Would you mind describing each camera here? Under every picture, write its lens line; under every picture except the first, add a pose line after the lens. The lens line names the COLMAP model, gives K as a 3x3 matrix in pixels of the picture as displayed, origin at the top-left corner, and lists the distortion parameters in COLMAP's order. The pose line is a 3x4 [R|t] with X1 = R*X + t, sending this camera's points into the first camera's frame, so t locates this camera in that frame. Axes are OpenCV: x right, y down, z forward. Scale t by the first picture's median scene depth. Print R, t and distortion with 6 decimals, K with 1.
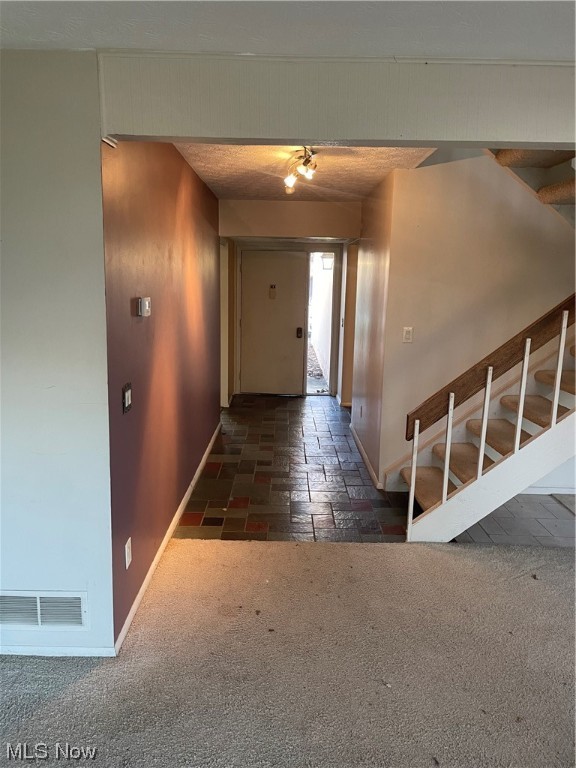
lens RADIAL K [[584.6, 0, 291.2], [0, 584.6, 383.3], [0, 0, 1]] dist [0.097084, -0.131151]
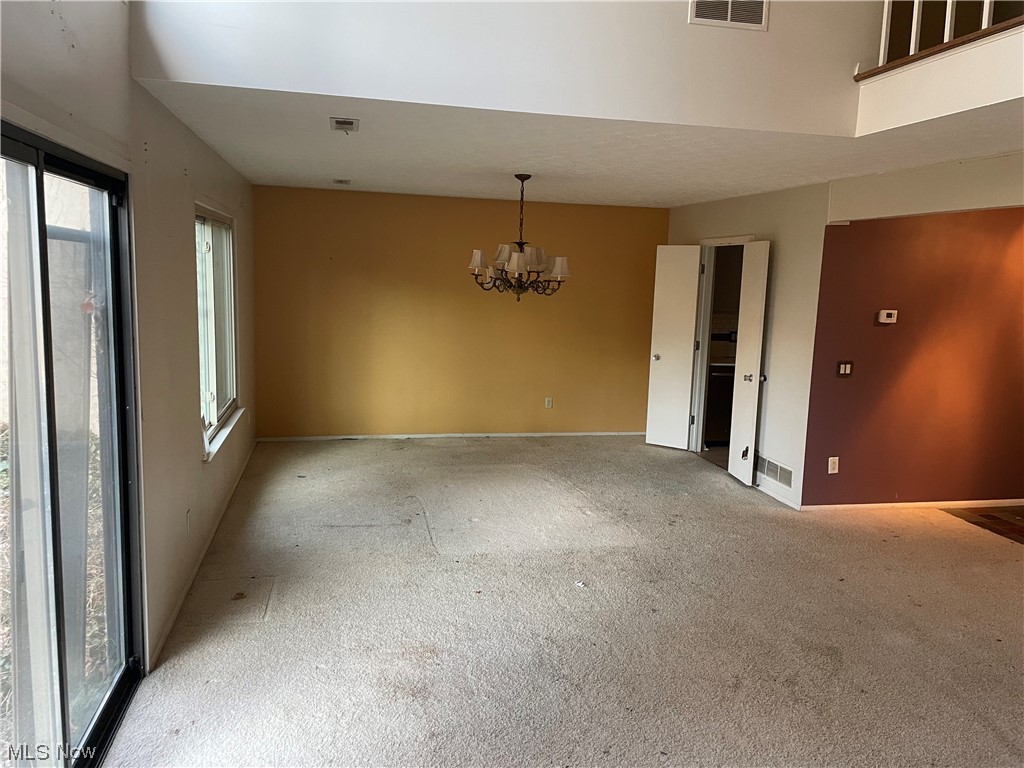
lens RADIAL K [[779.4, 0, 514.5], [0, 779.4, 379.4], [0, 0, 1]] dist [0.097084, -0.131151]
pose [[0.211178, 0.111595, -0.971056, 1.752265], [-0.202586, 0.976886, 0.068208, 0.094623], [0.956223, 0.182318, 0.228905, -0.403788]]
